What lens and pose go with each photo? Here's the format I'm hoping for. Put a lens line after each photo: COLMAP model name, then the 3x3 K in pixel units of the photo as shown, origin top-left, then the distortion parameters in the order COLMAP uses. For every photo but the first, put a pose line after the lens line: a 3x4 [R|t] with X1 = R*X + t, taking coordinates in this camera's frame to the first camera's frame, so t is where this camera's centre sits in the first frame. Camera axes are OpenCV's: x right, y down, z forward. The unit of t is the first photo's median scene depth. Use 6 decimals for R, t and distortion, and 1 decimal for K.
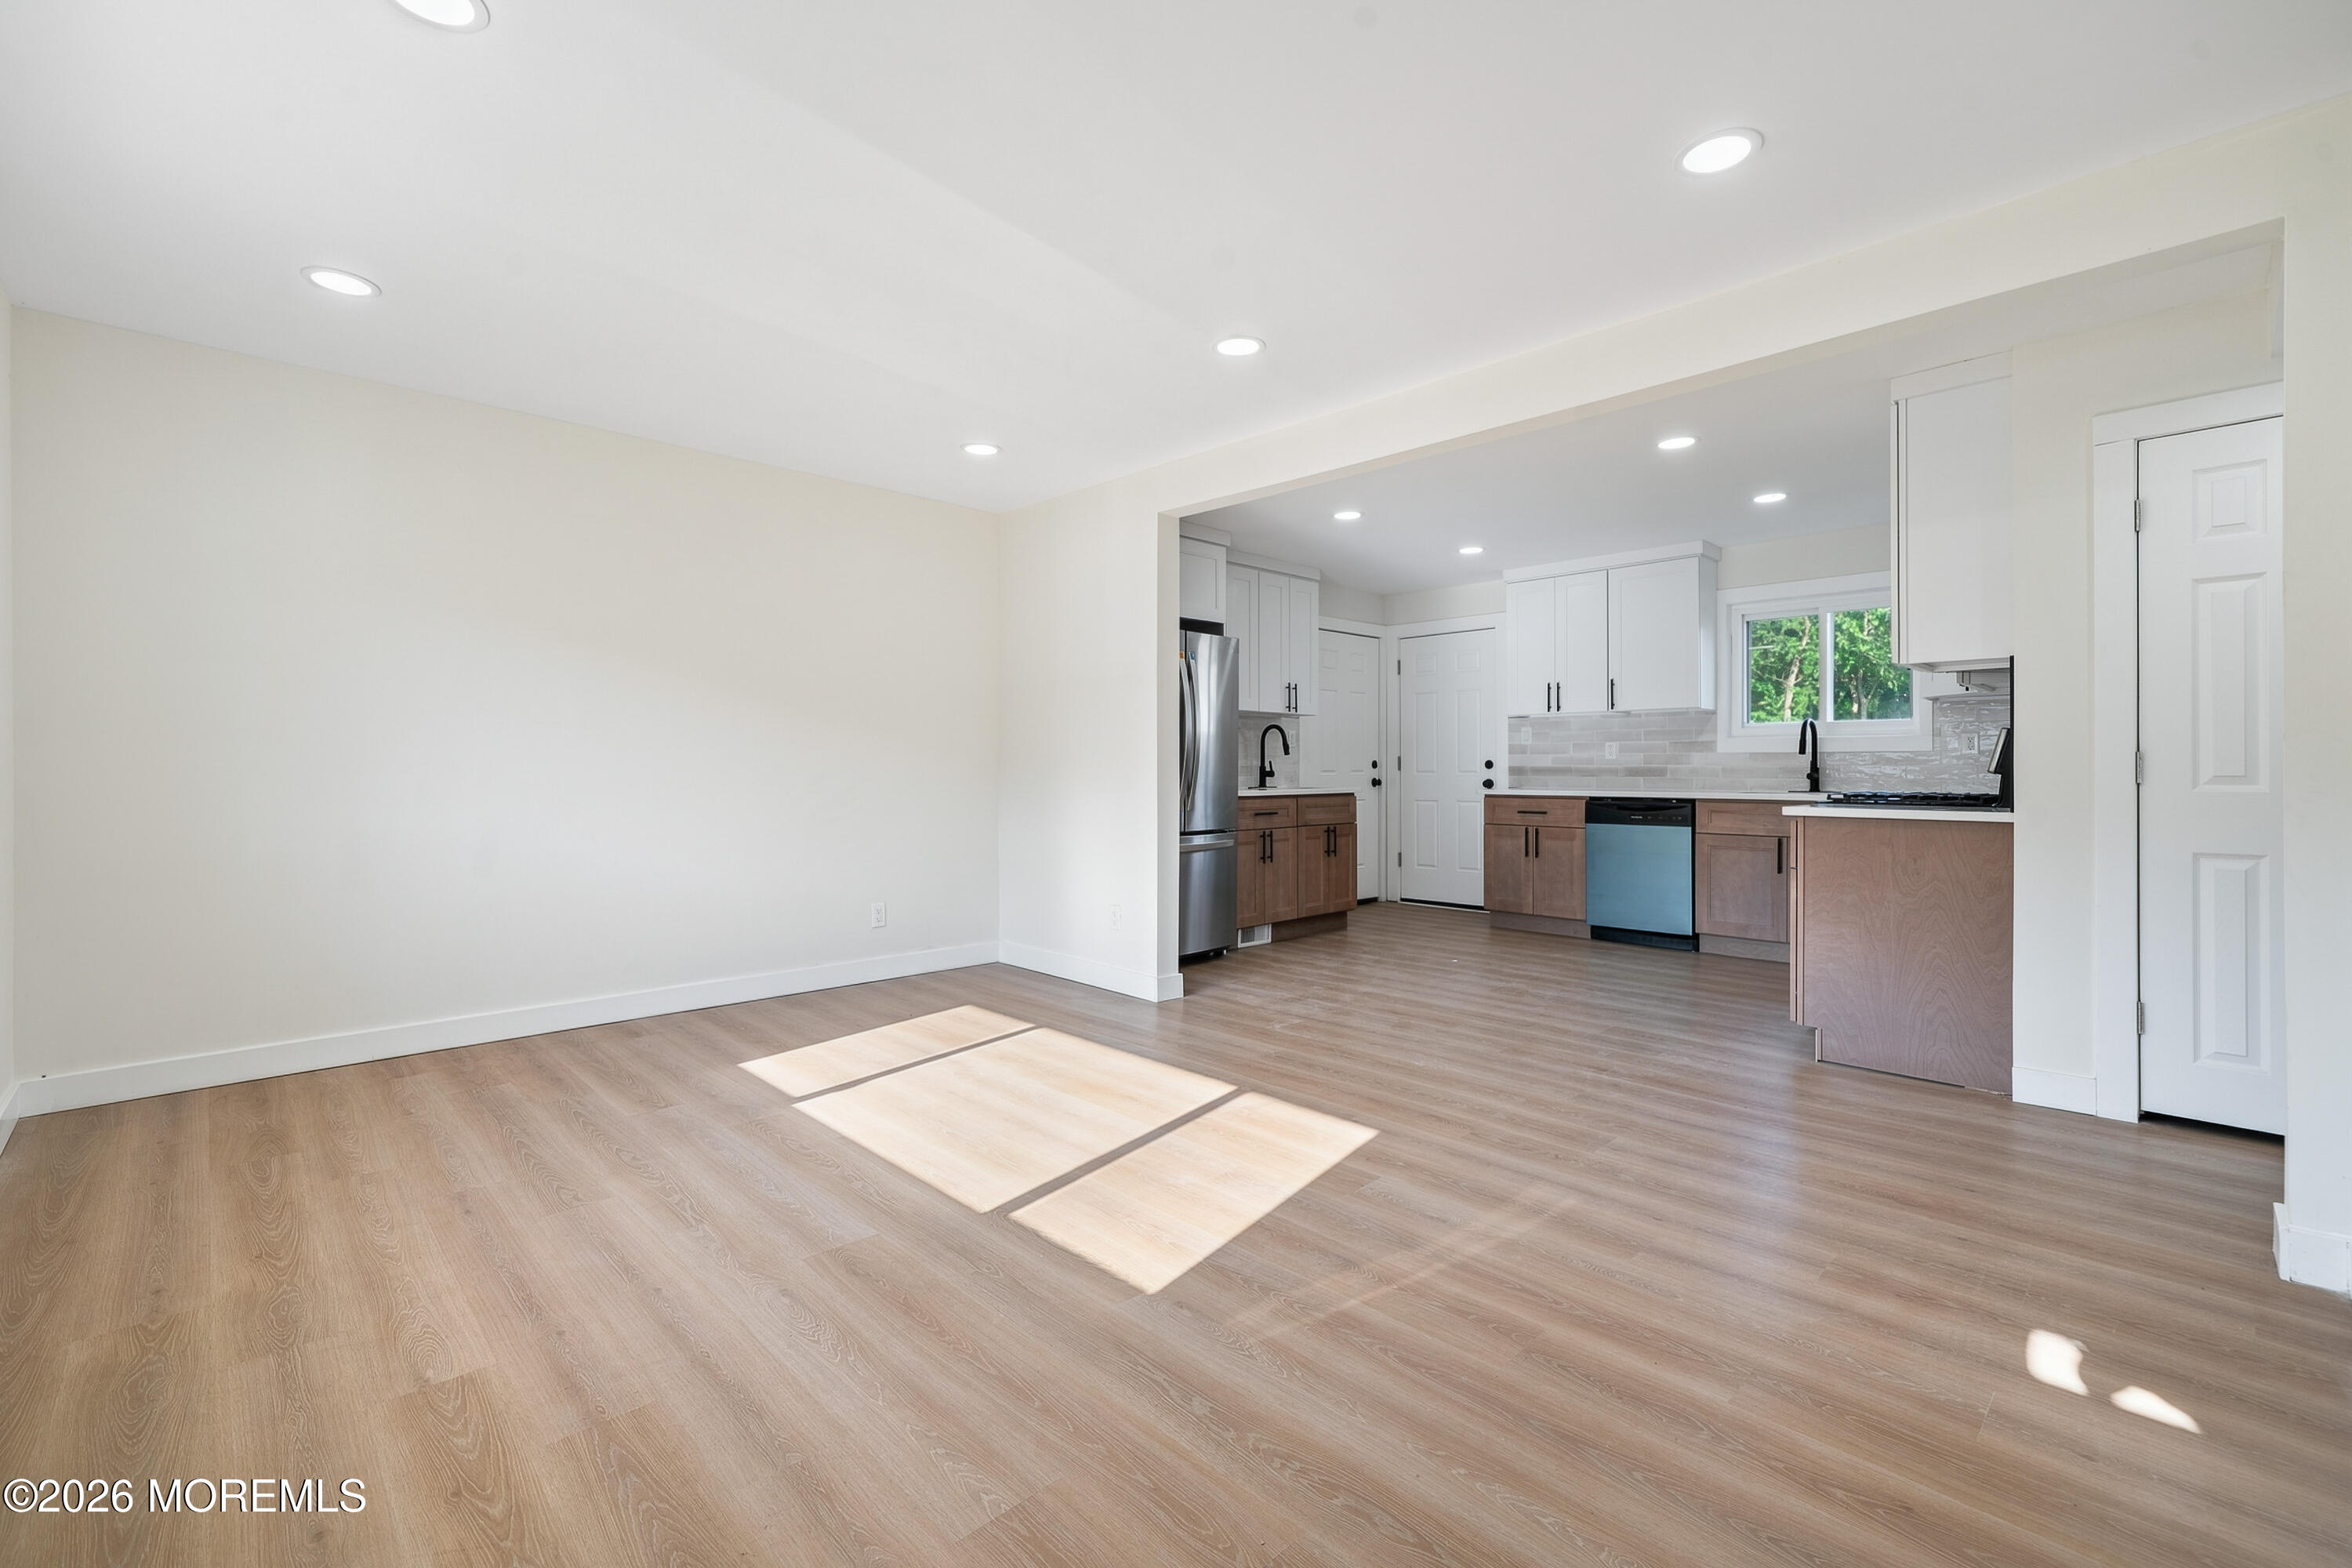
lens RADIAL K [[995.2, 0, 1169.8], [0, 995.2, 771.8], [0, 0, 1]] dist [0.004798, 0.002983]
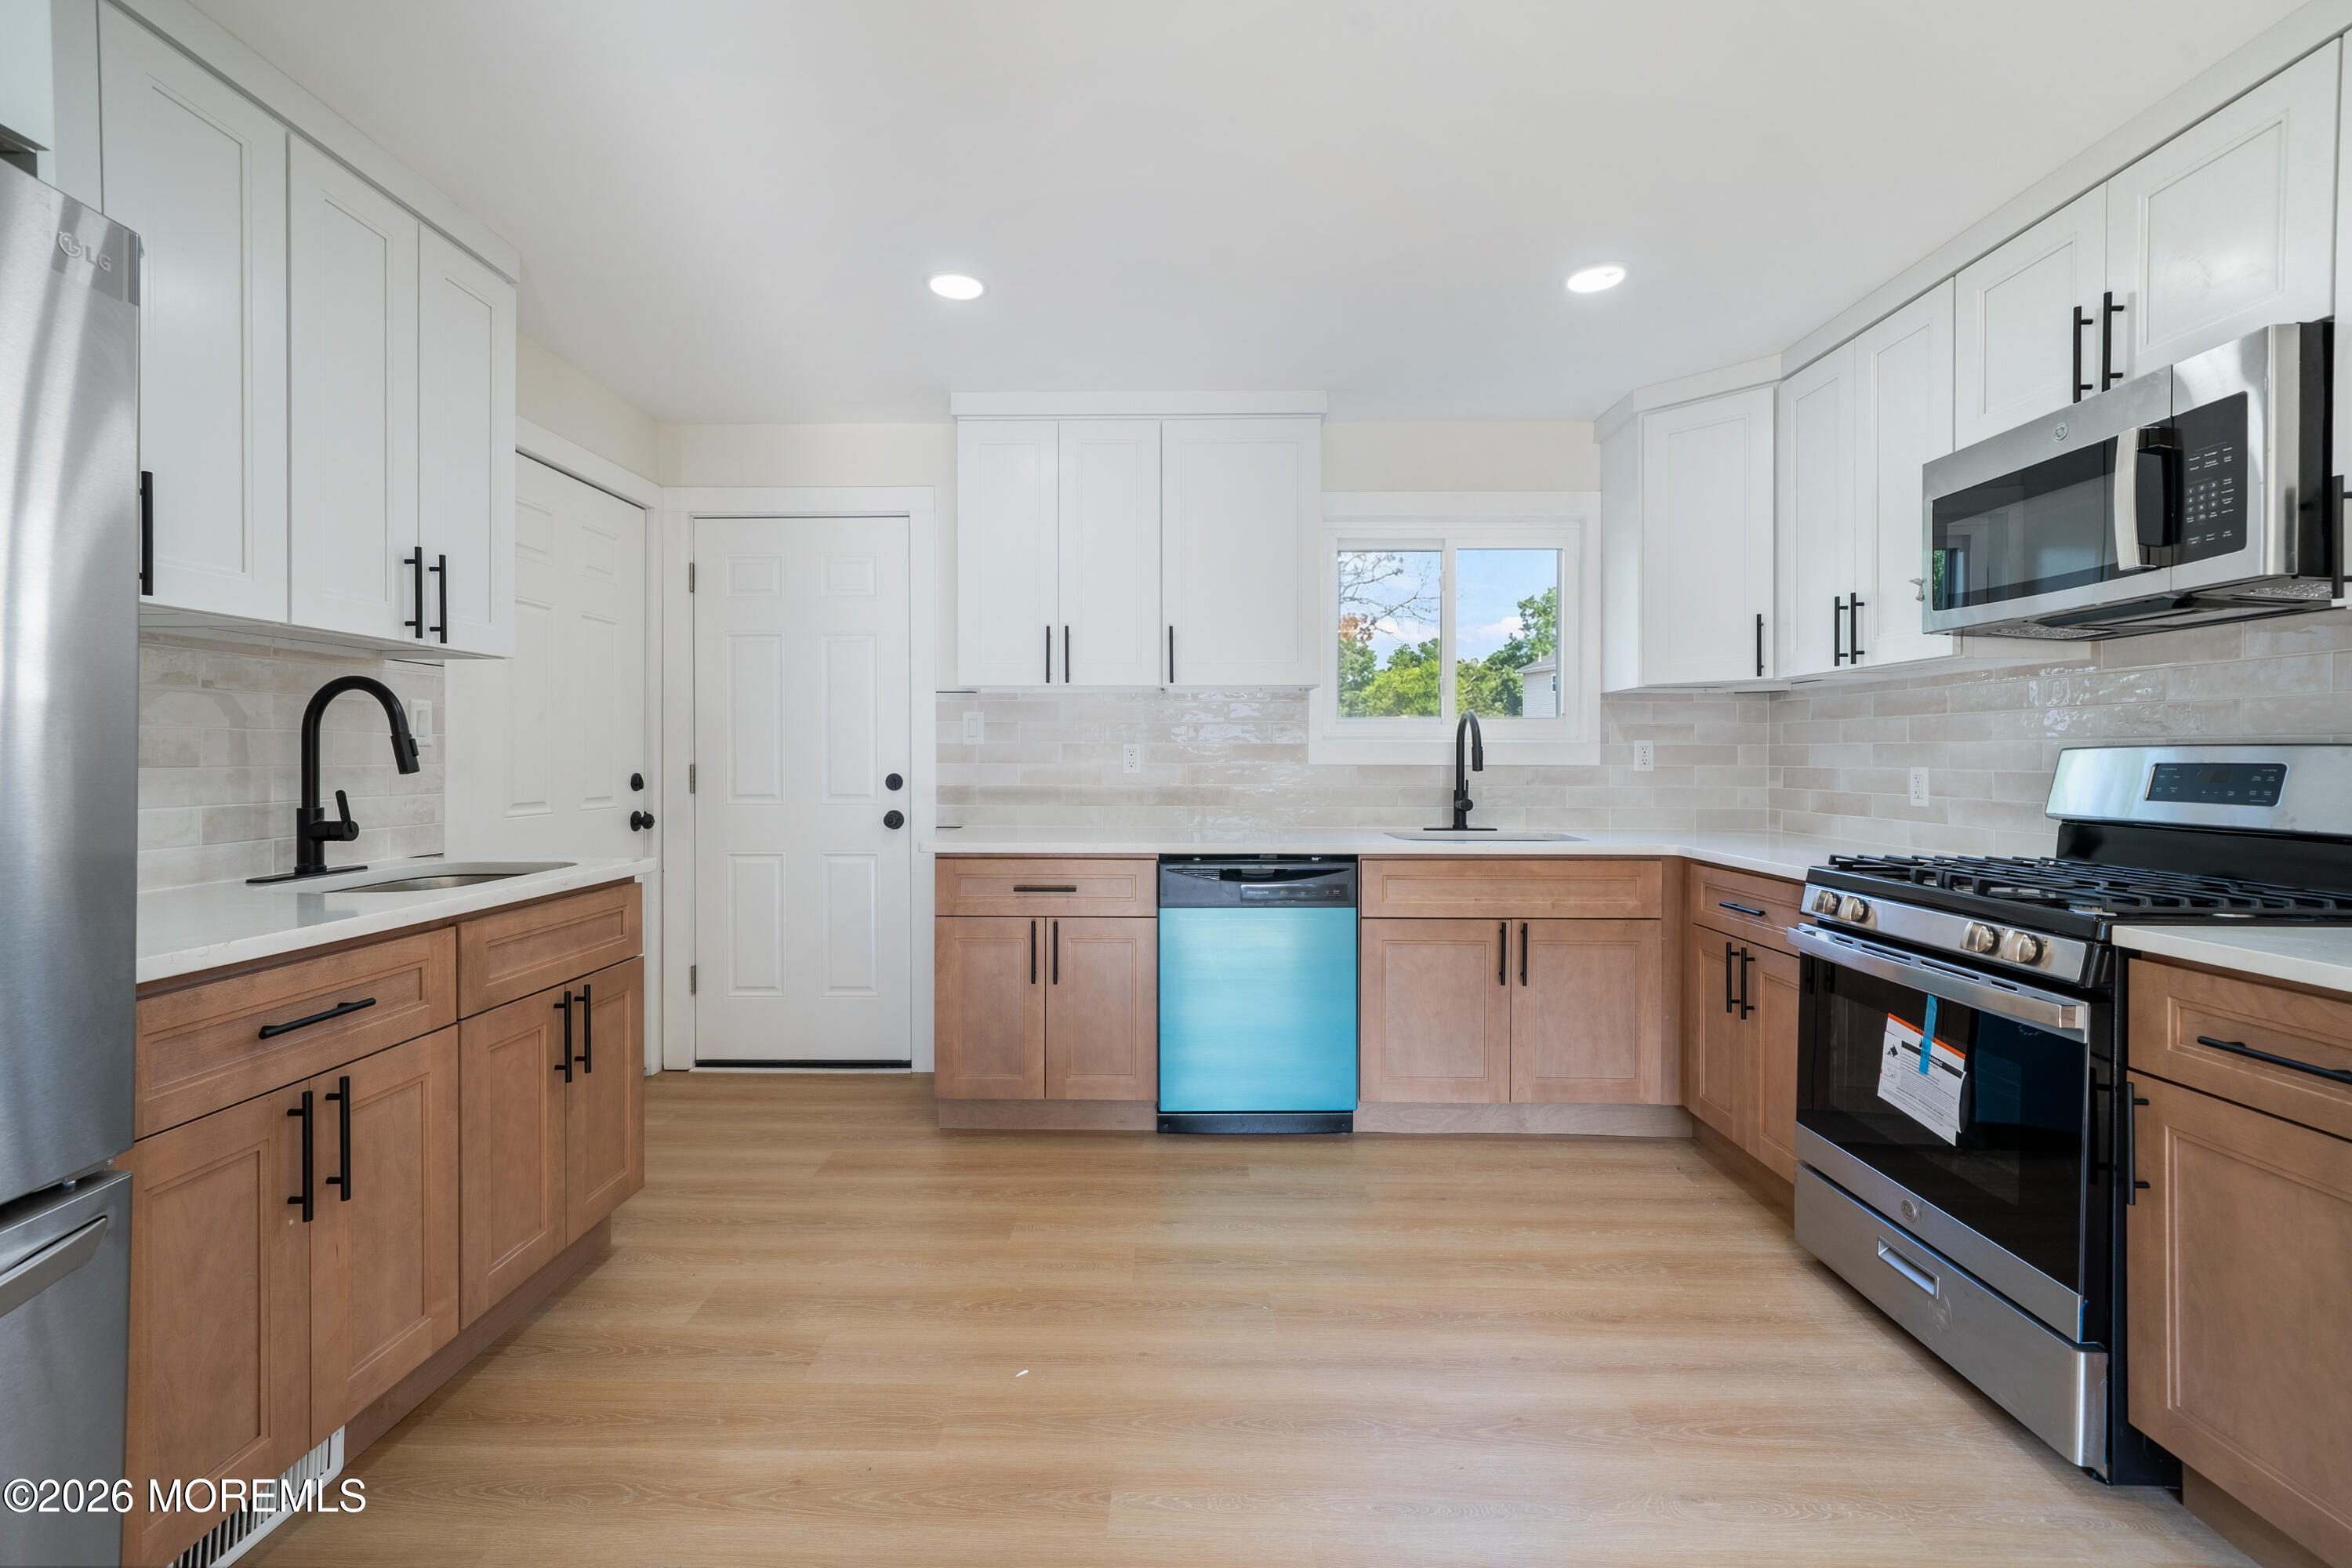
lens RADIAL K [[995.2, 0, 1145.5], [0, 995.2, 757.1], [0, 0, 1]] dist [0.004798, 0.002983]
pose [[0.715412, -0.000317, 0.698702, 0.068409], [0.000601, 1.000000, -0.000162, -0.023891], [-0.698702, 0.000536, 0.715412, 0.659858]]
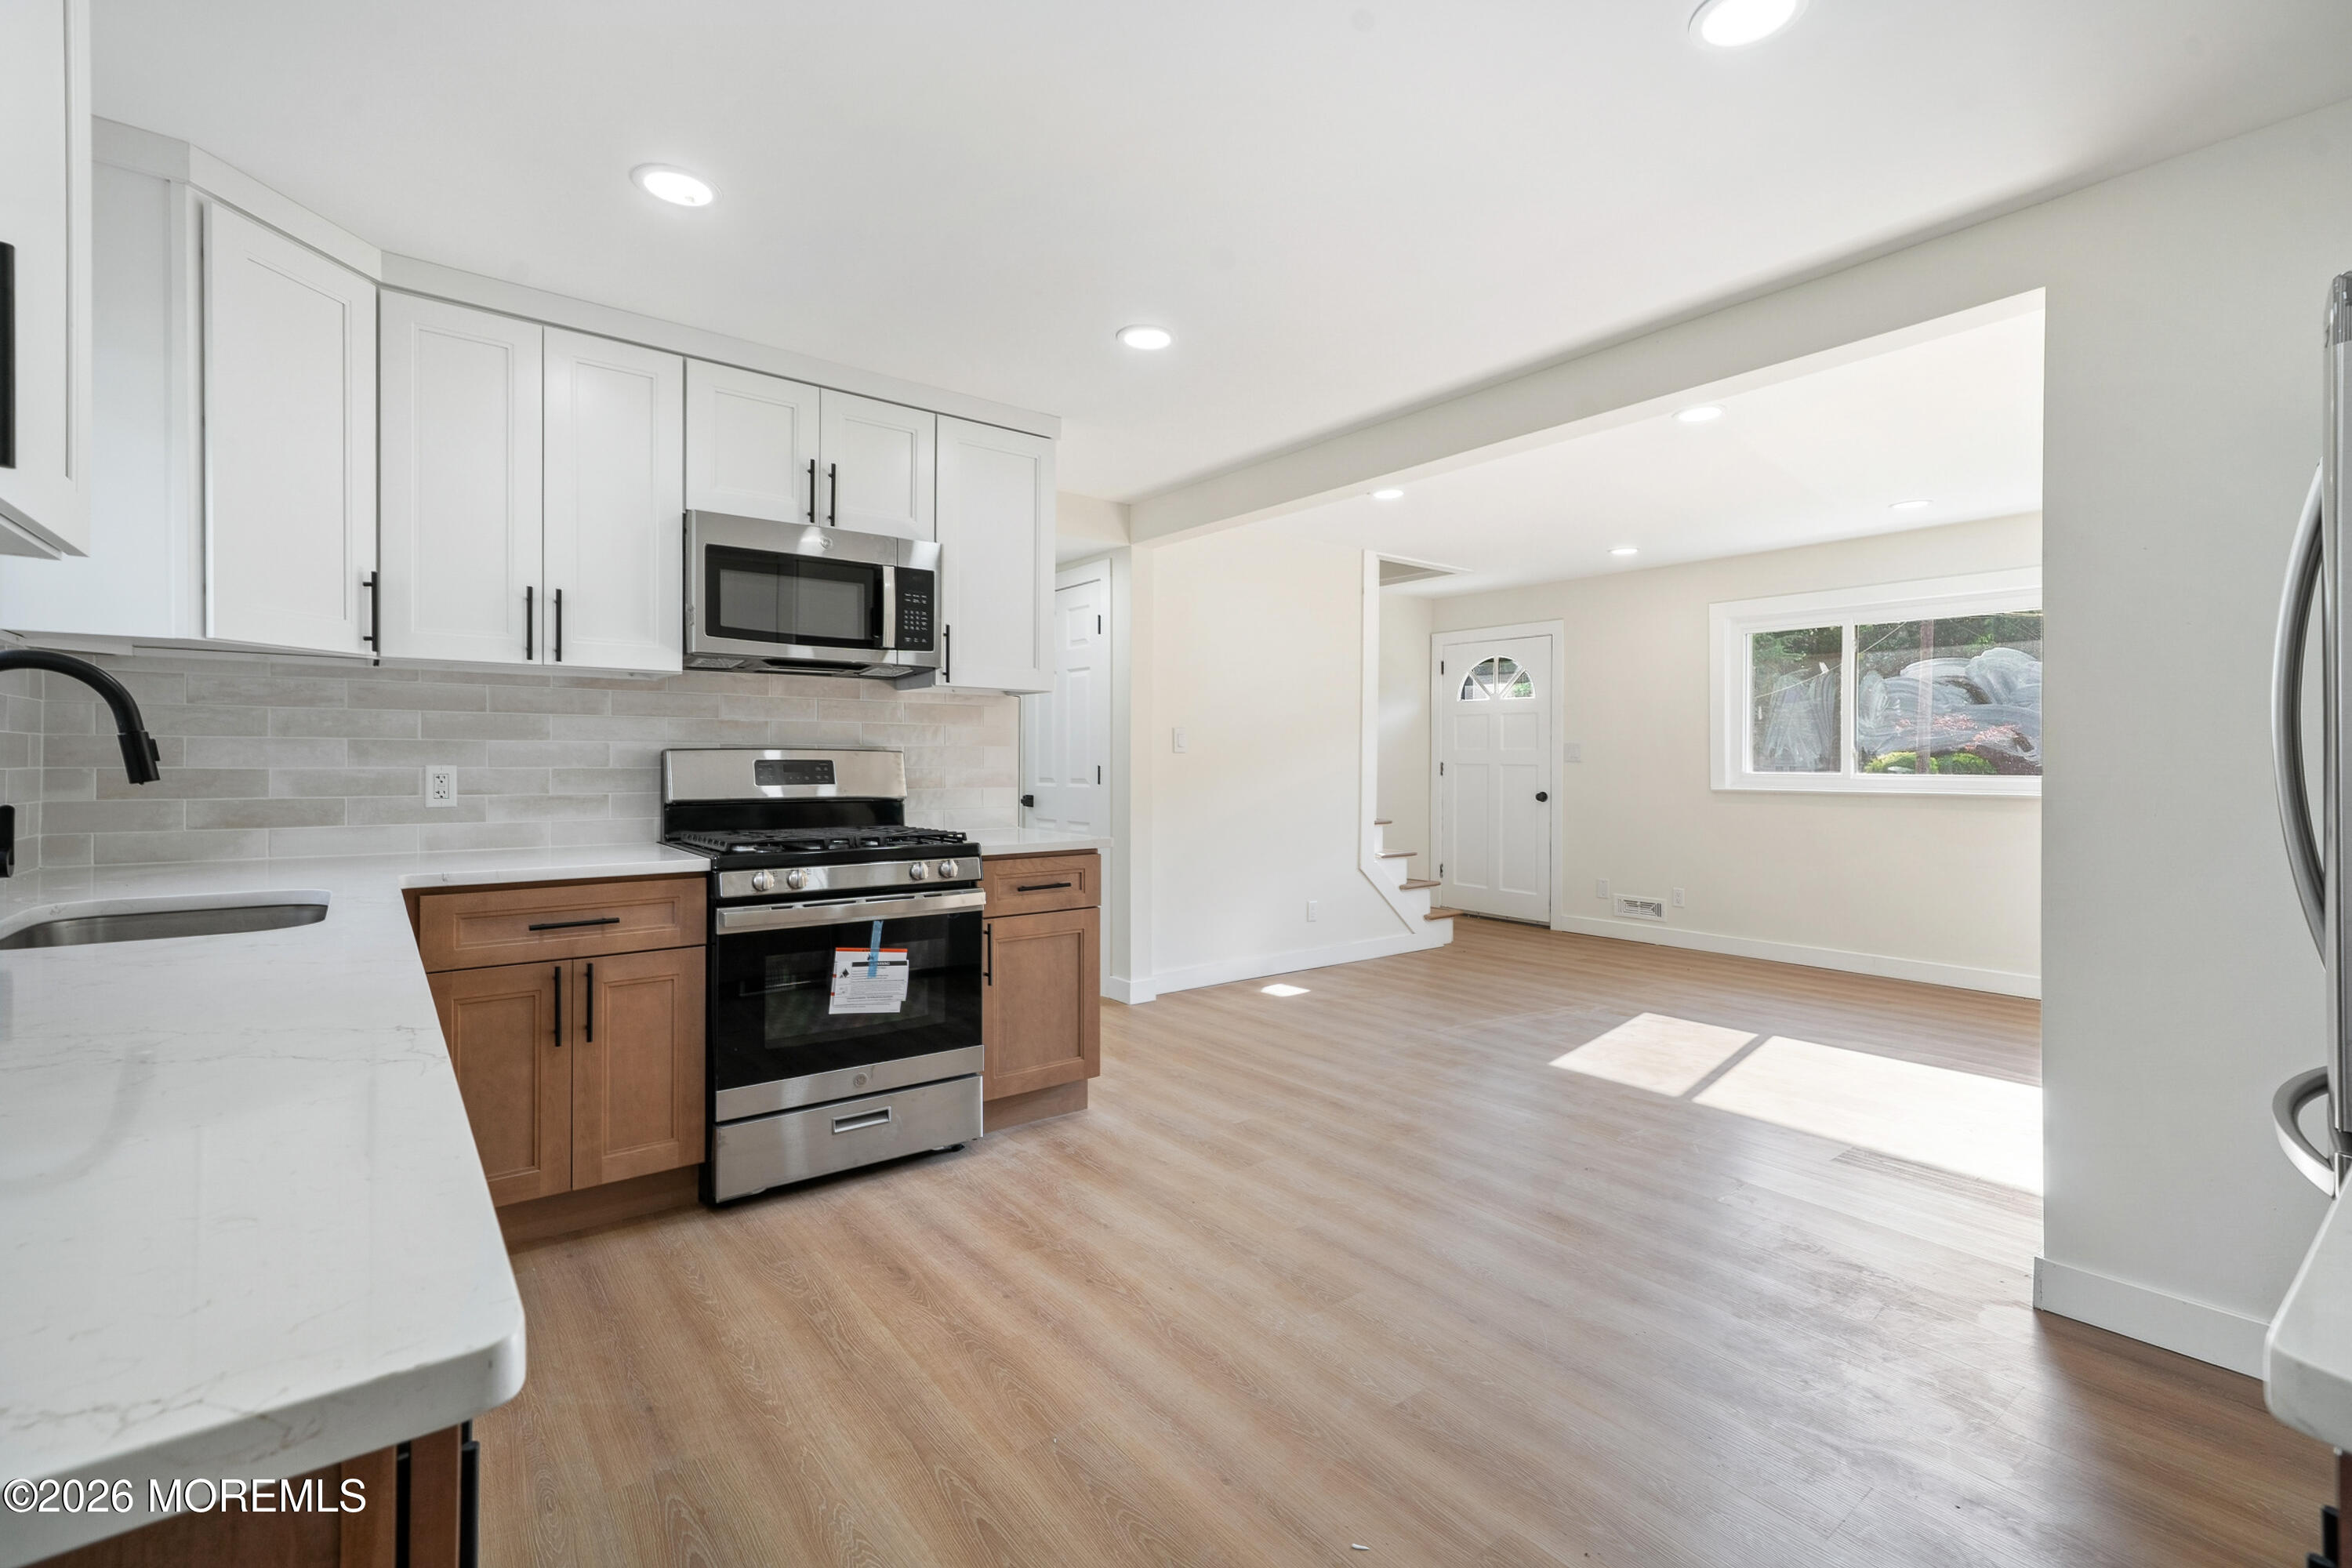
lens RADIAL K [[995.2, 0, 1206.8], [0, 995.2, 768.6], [0, 0, 1]] dist [0.004798, 0.002983]
pose [[-0.996323, -0.005136, 0.085520, 0.280171], [-0.004374, 0.999949, 0.009095, -0.023235], [-0.085563, 0.008687, -0.996295, 1.162749]]
